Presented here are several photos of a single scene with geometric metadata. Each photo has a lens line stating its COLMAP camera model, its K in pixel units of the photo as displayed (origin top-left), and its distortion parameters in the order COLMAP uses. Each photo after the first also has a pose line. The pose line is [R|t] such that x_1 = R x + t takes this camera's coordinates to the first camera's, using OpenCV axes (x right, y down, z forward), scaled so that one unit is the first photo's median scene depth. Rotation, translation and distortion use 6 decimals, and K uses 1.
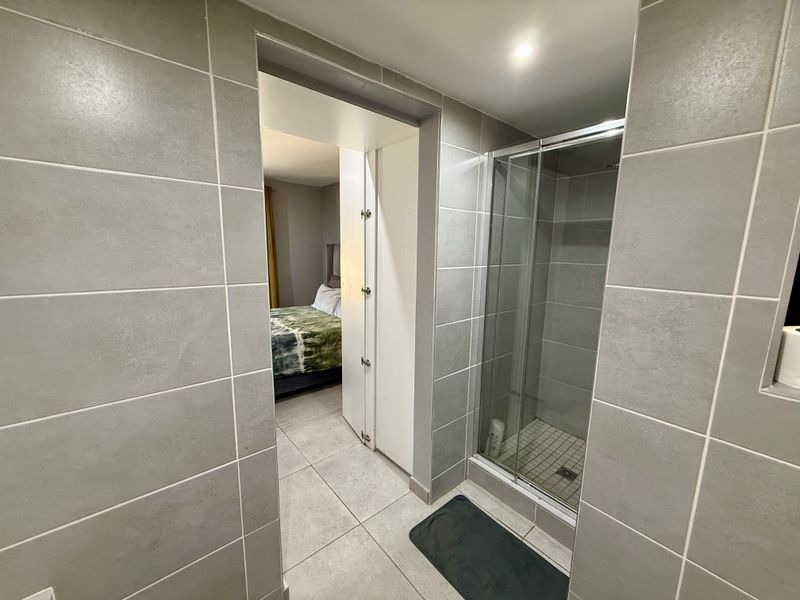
lens RADIAL K [[321.4, 0, 397.0], [0, 321.4, 299.6], [0, 0, 1]] dist [-0.001144, 0.000205]
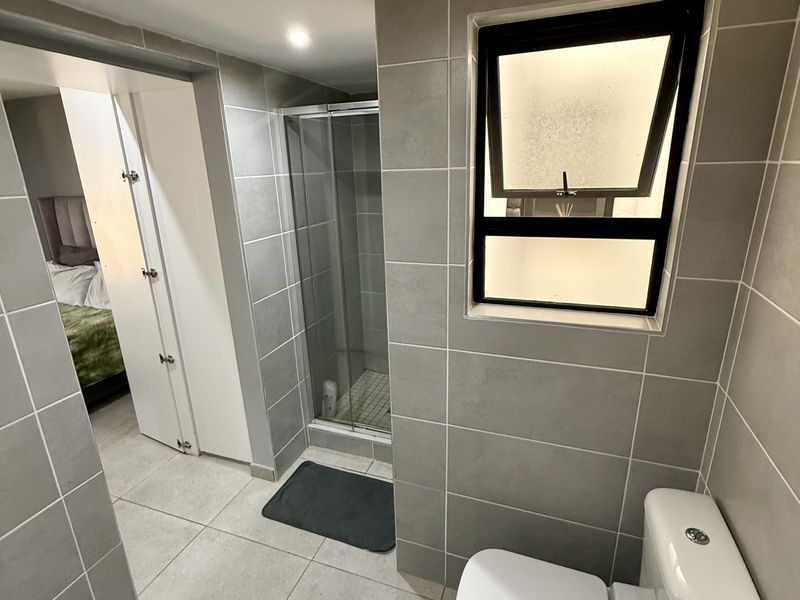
lens RADIAL K [[419.4, 0, 400.9], [0, 419.4, 297.7], [0, 0, 1]] dist [-0.004305, 0.001273]
pose [[0.863746, -0.182447, 0.469740, -0.065479], [0.119863, 0.979788, 0.160149, -0.068083], [-0.489464, -0.082023, 0.868157, -0.241441]]
